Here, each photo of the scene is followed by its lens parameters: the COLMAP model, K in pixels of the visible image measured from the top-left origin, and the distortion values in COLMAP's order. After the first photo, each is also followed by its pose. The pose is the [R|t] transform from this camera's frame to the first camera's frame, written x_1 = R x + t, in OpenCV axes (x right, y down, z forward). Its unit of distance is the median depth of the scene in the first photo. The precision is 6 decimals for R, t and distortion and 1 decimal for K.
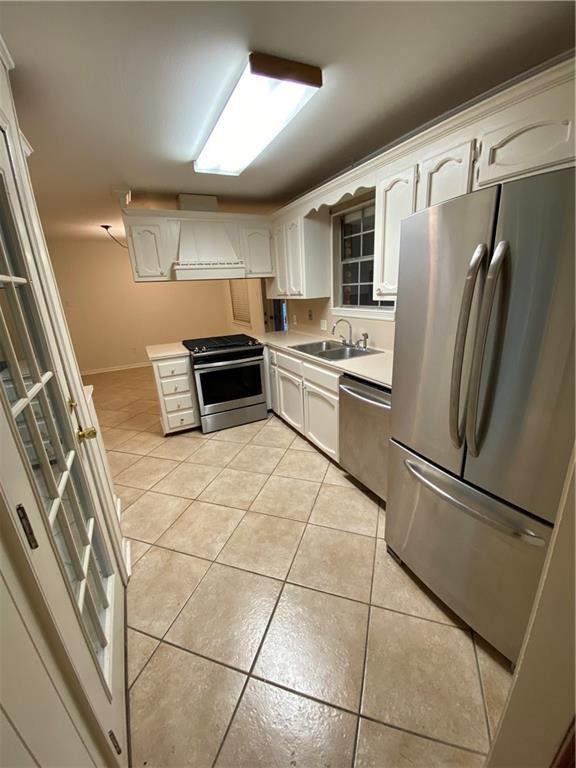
lens RADIAL K [[313.7, 0, 288.2], [0, 313.7, 386.3], [0, 0, 1]] dist [0.002640, -0.000832]
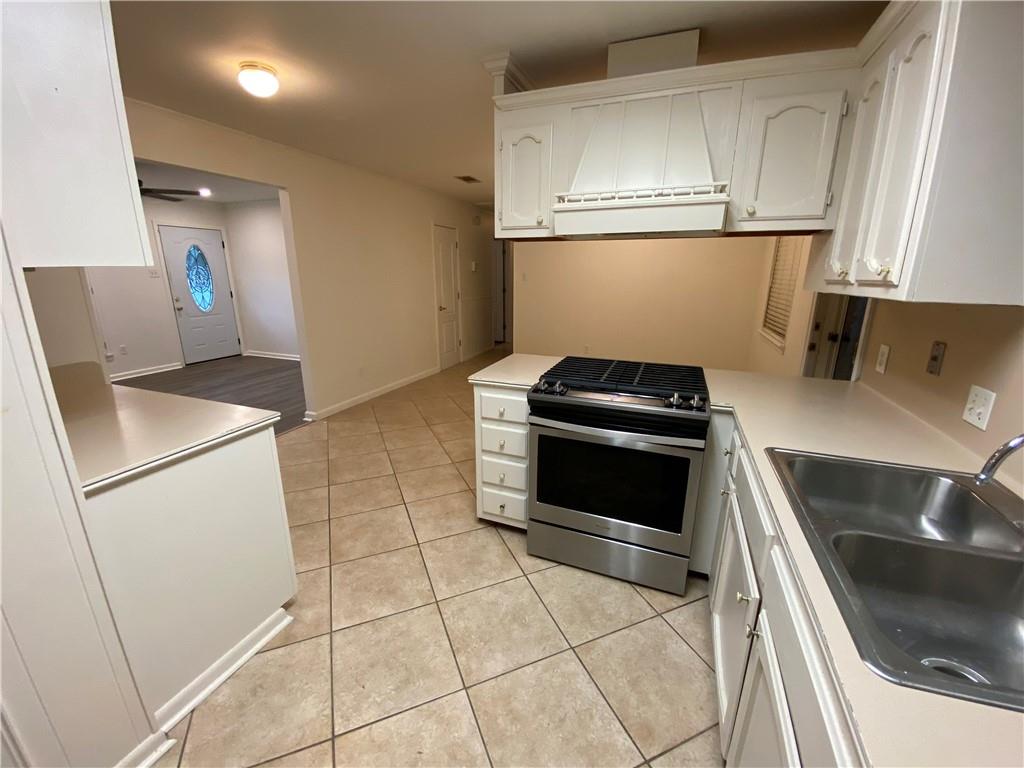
lens RADIAL K [[418.2, 0, 506.7], [0, 418.2, 381.2], [0, 0, 1]] dist [0.002640, -0.000832]
pose [[0.661608, 0.242034, -0.709714, 0.098125], [-0.264966, 0.960876, 0.080682, -0.145730], [0.701475, 0.134670, 0.699855, 0.500996]]
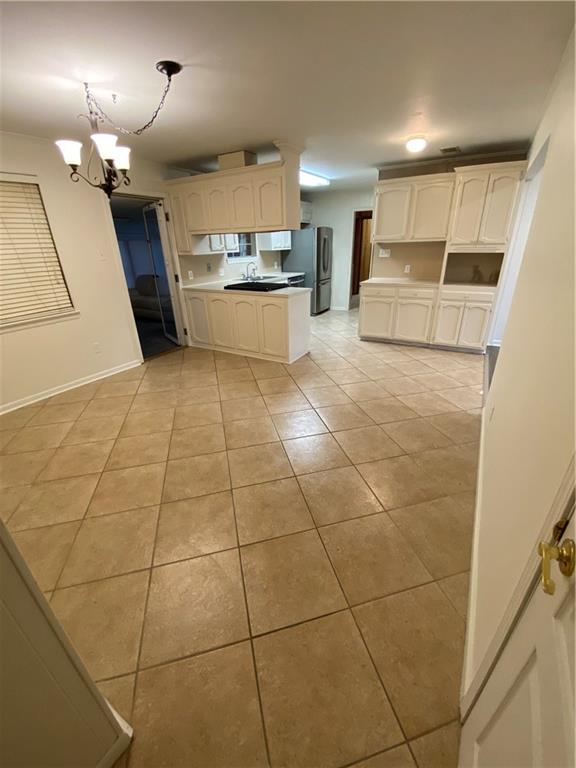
lens RADIAL K [[313.7, 0, 286.0], [0, 313.7, 386.3], [0, 0, 1]] dist [0.002640, -0.000832]
pose [[-0.555364, -0.283264, 0.781878, -1.448192], [0.312395, 0.800279, 0.511823, -0.445487], [-0.770701, 0.528503, -0.355956, 1.645219]]
